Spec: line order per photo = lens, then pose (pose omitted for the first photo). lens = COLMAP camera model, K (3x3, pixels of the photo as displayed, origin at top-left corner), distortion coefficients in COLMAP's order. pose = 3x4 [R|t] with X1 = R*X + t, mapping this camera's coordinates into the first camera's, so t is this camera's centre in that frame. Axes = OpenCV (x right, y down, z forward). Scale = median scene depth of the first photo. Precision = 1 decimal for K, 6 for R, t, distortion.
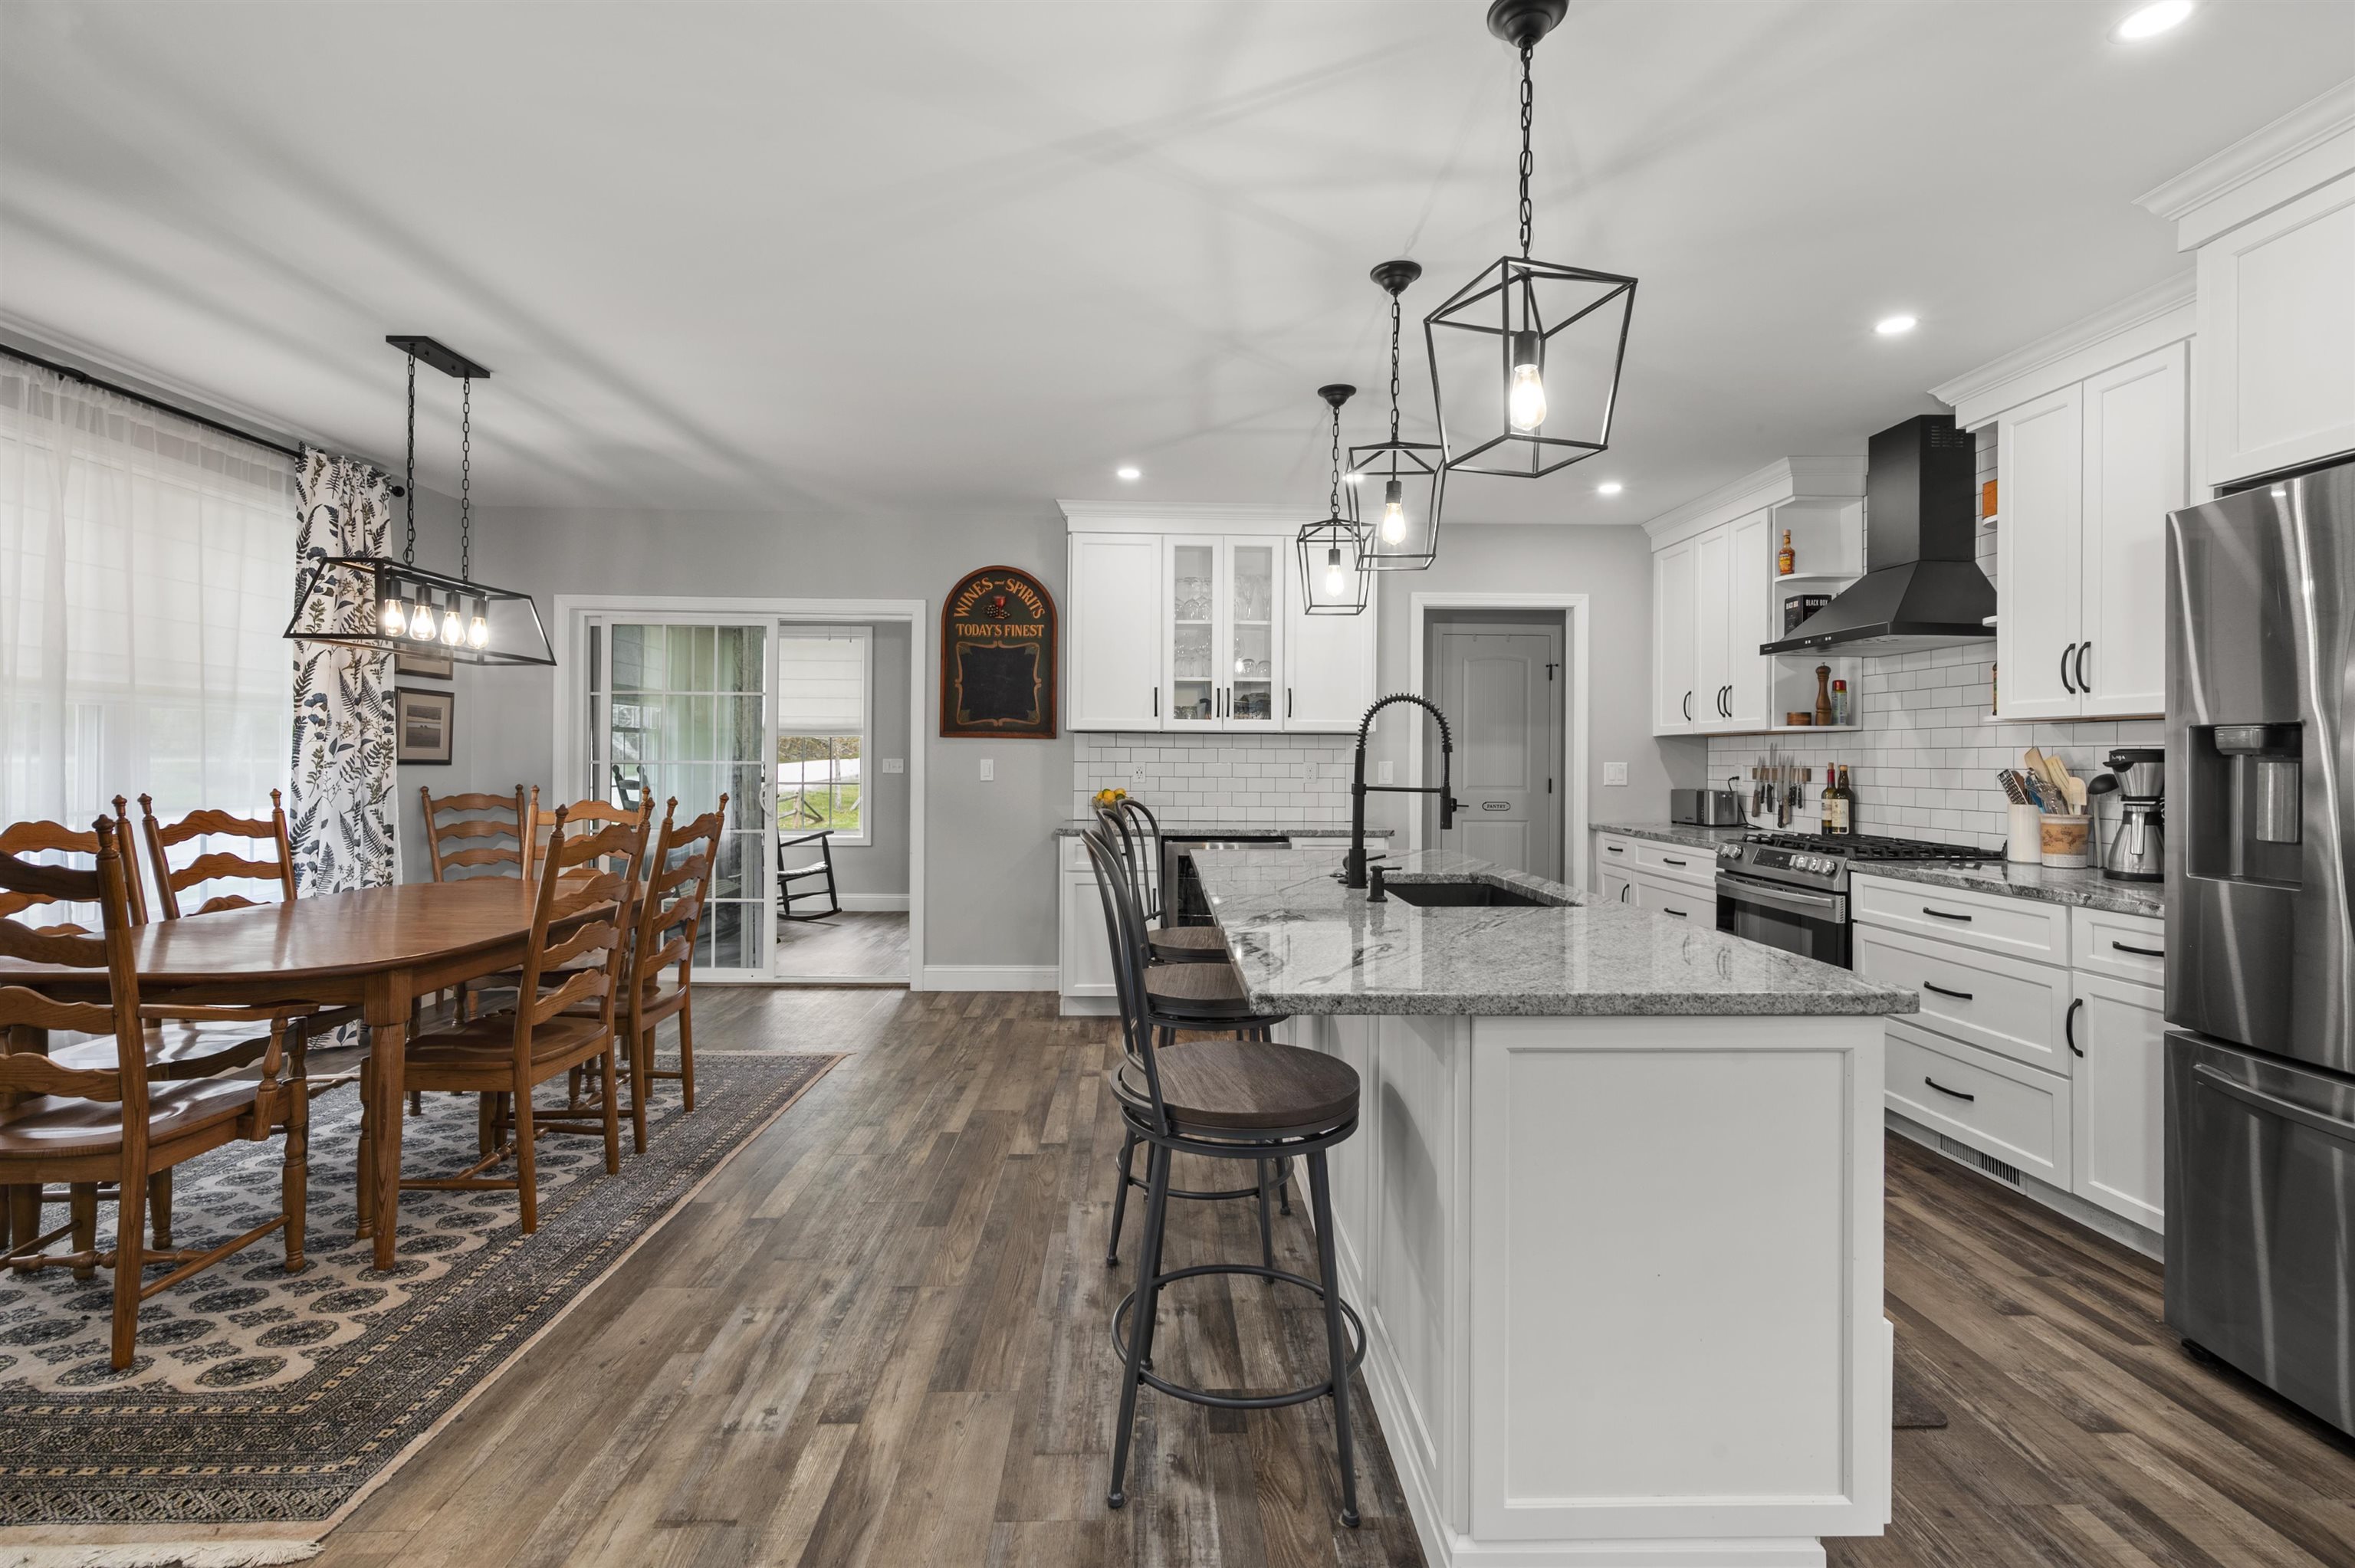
lens RADIAL K [[1027.9, 0, 1178.4], [0, 1027.9, 757.4], [0, 0, 1]] dist [-0.003122, 0.000915]
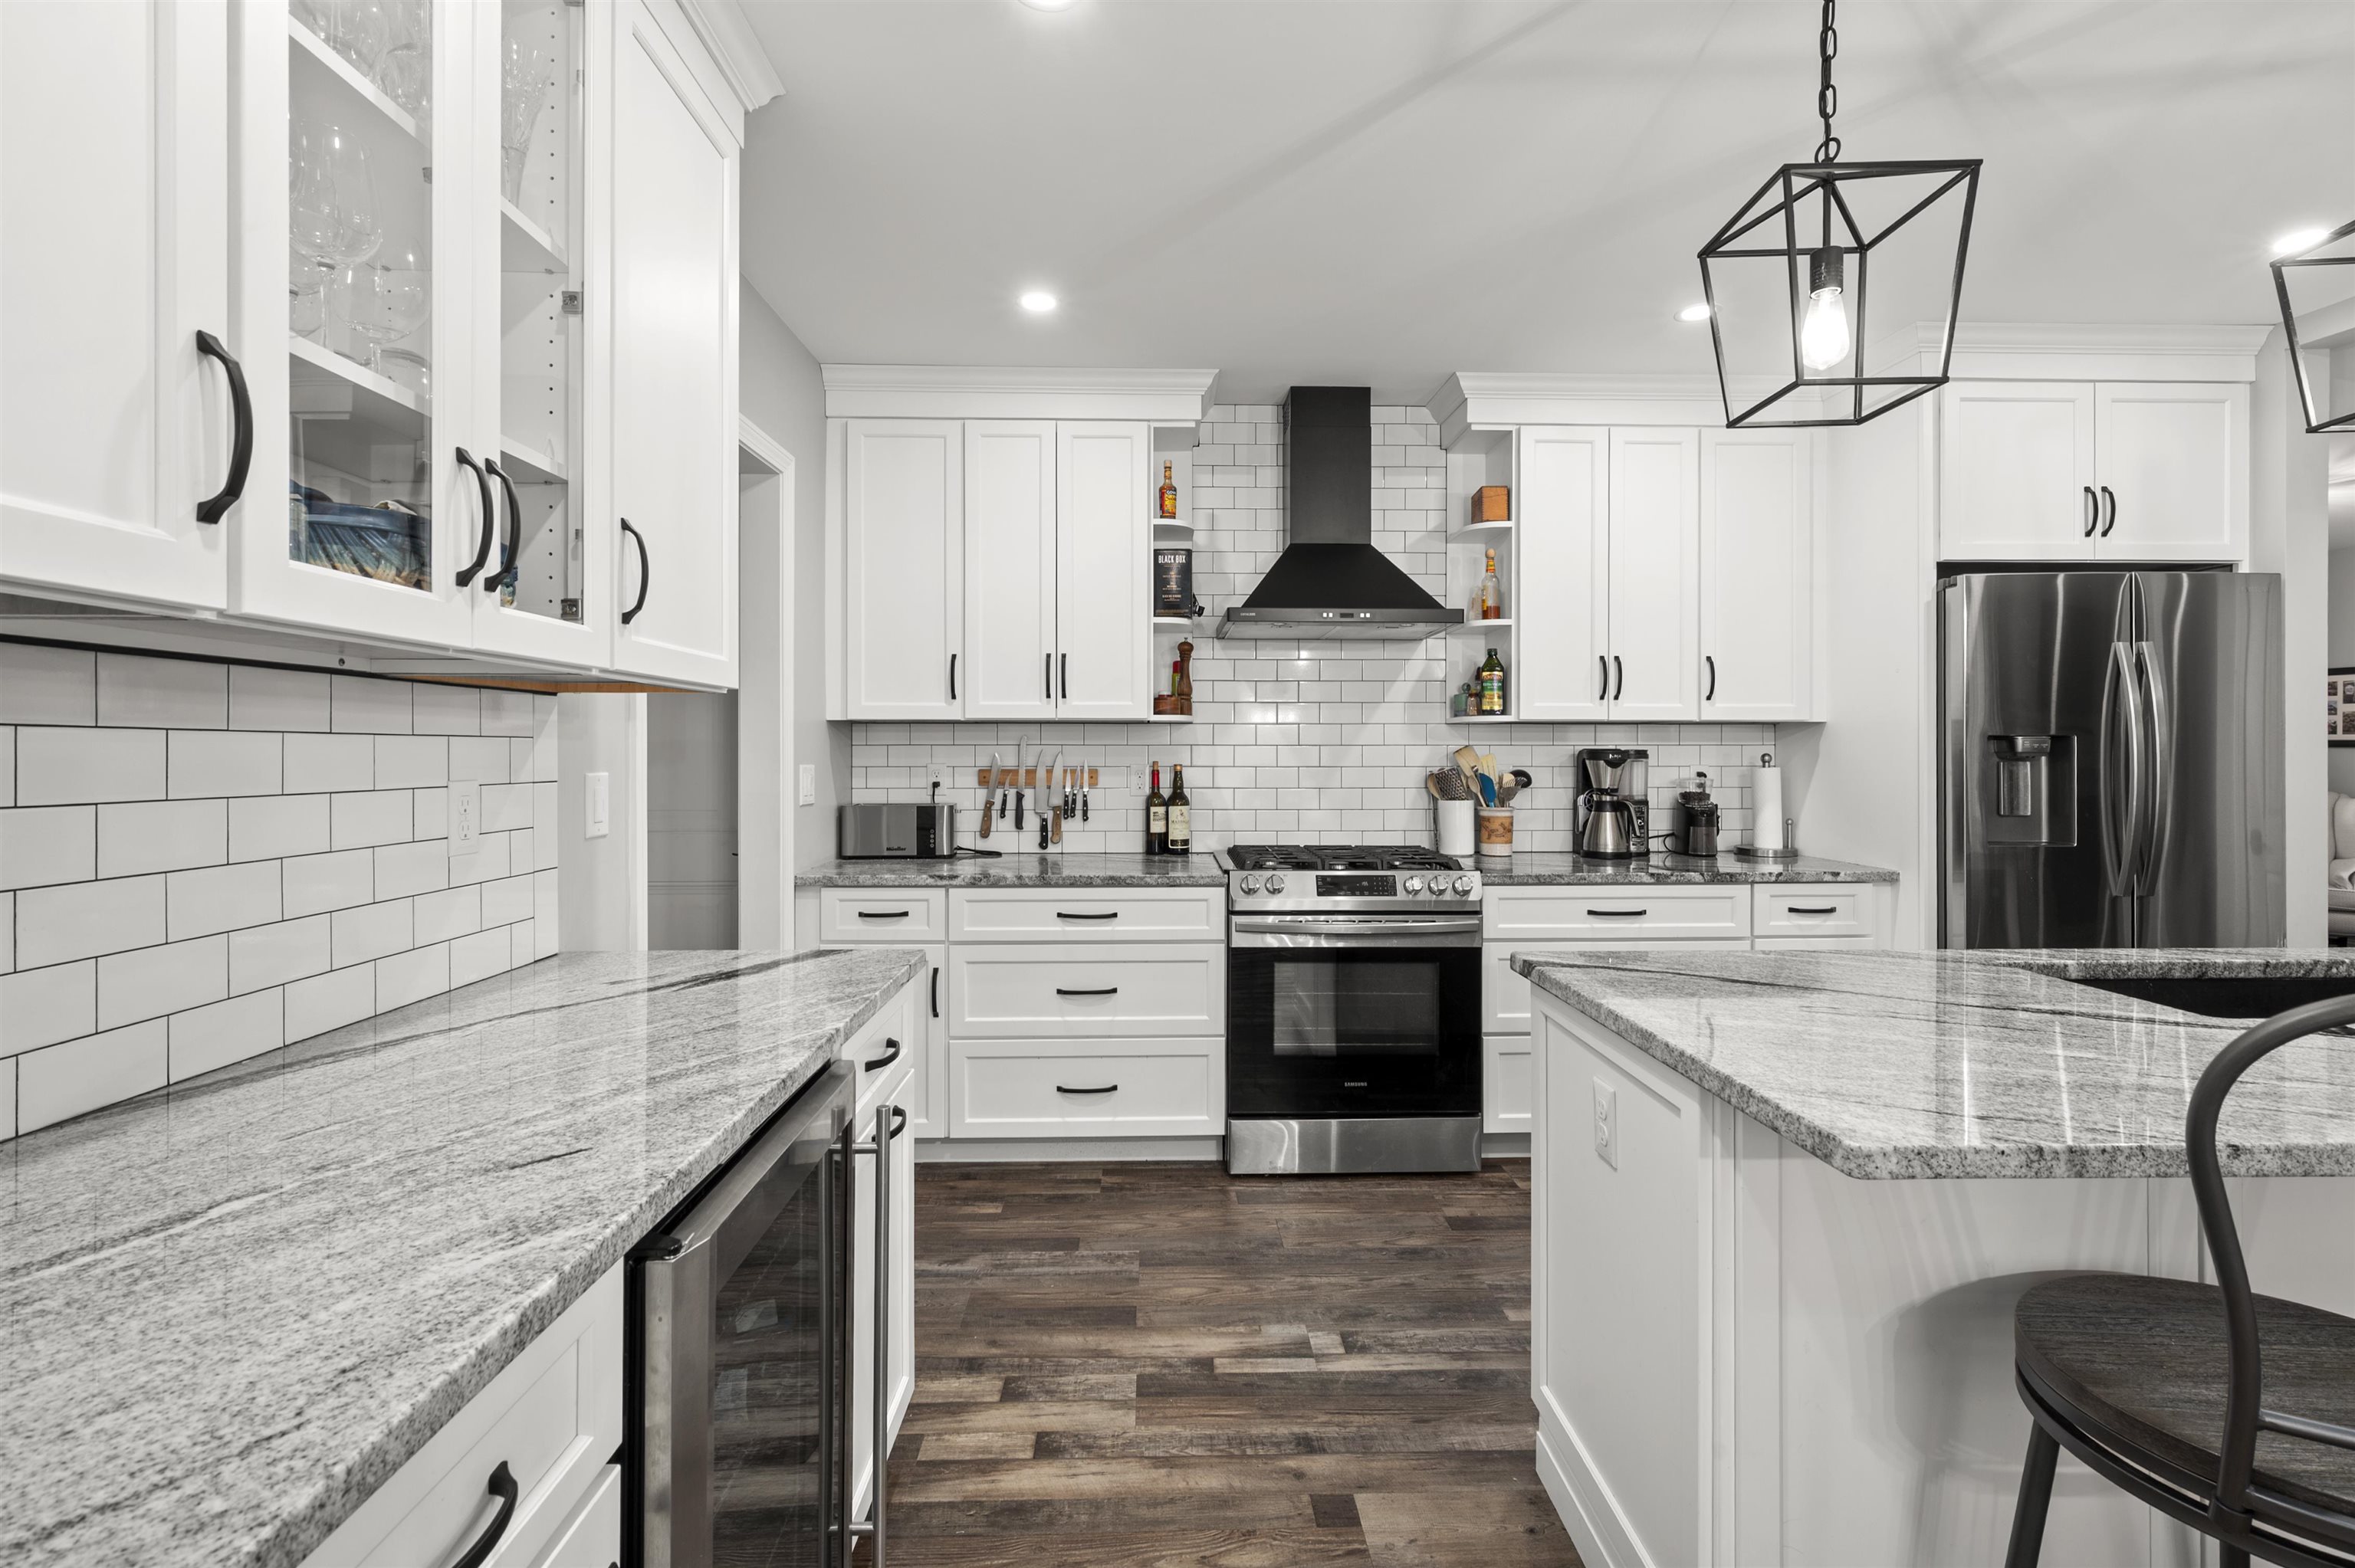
lens RADIAL K [[1072.2, 0, 1173.6], [0, 1072.2, 755.2], [0, 0, 1]] dist [0.002509, 0.000281]
pose [[0.005105, -0.008208, 0.999953, -0.214419], [-0.001014, 0.999966, 0.008213, -0.006975], [-0.999986, -0.001056, 0.005097, 1.000267]]
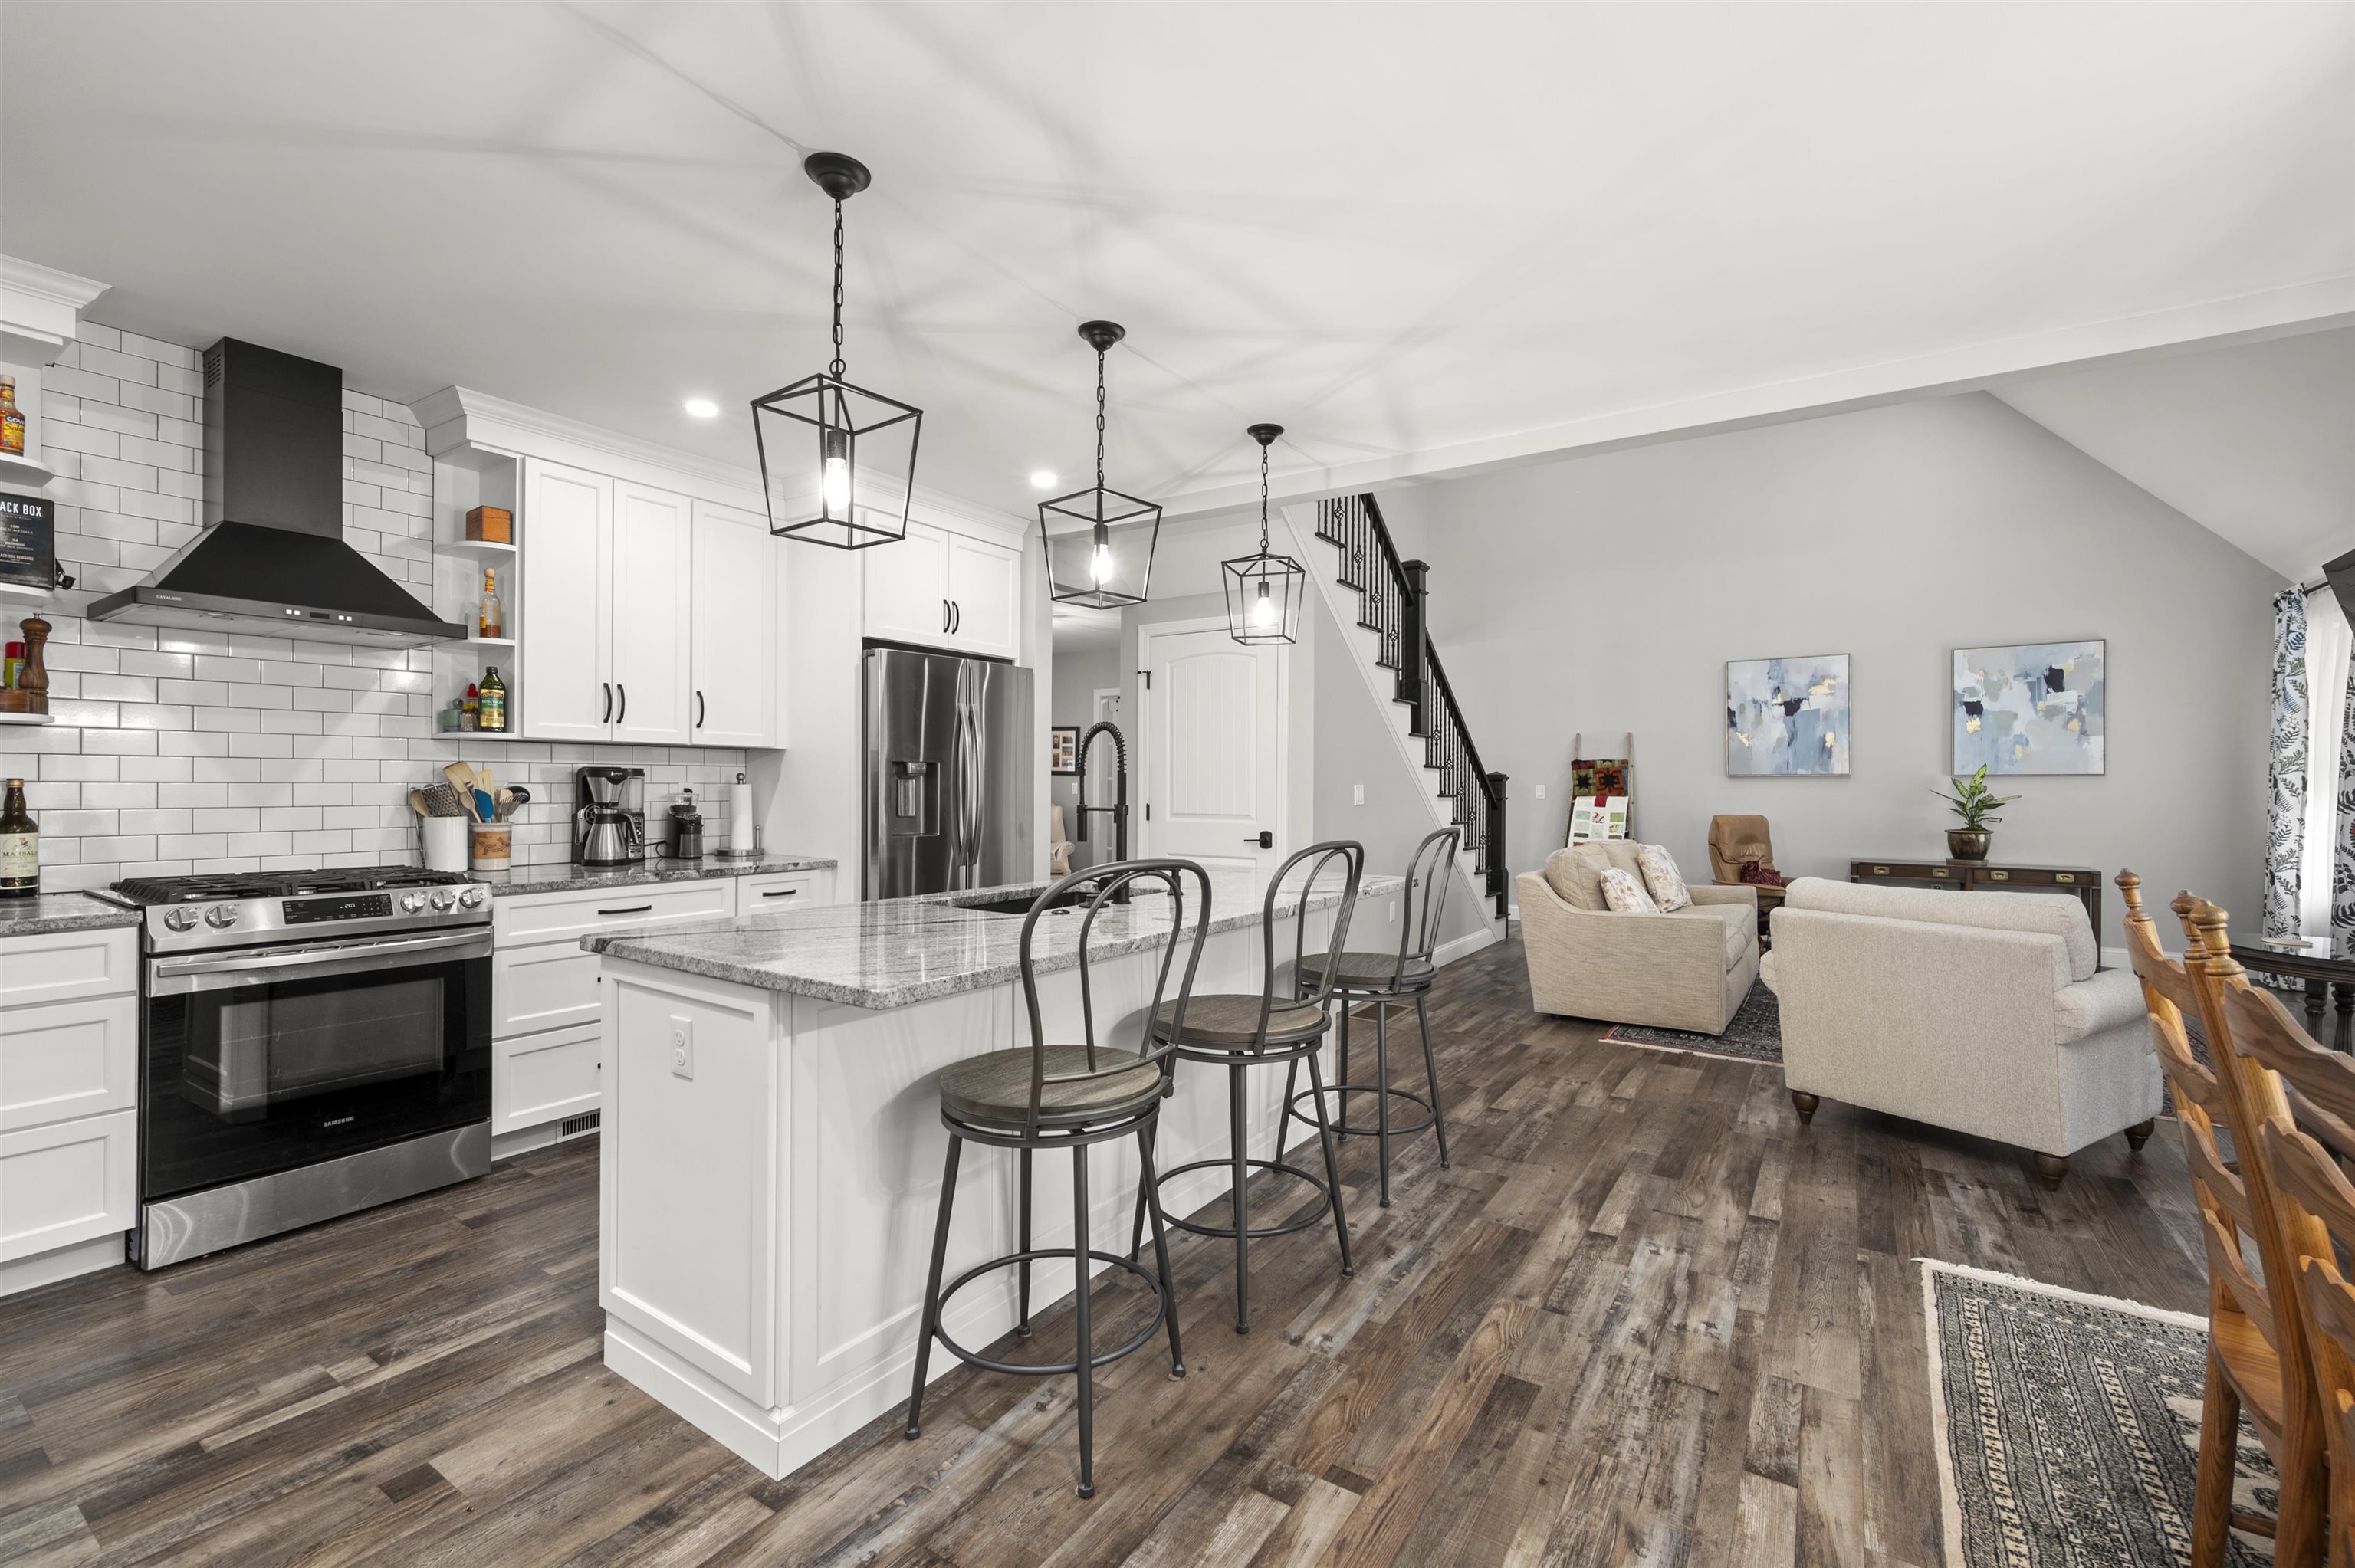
lens RADIAL K [[1027.9, 0, 1193.5], [0, 1027.9, 771.3], [0, 0, 1]] dist [-0.003122, 0.000915]
pose [[-0.819531, -0.005811, 0.573006, -0.297492], [-0.013259, 0.999873, -0.008823, -0.000473], [-0.572882, -0.014828, -0.819504, 1.102622]]
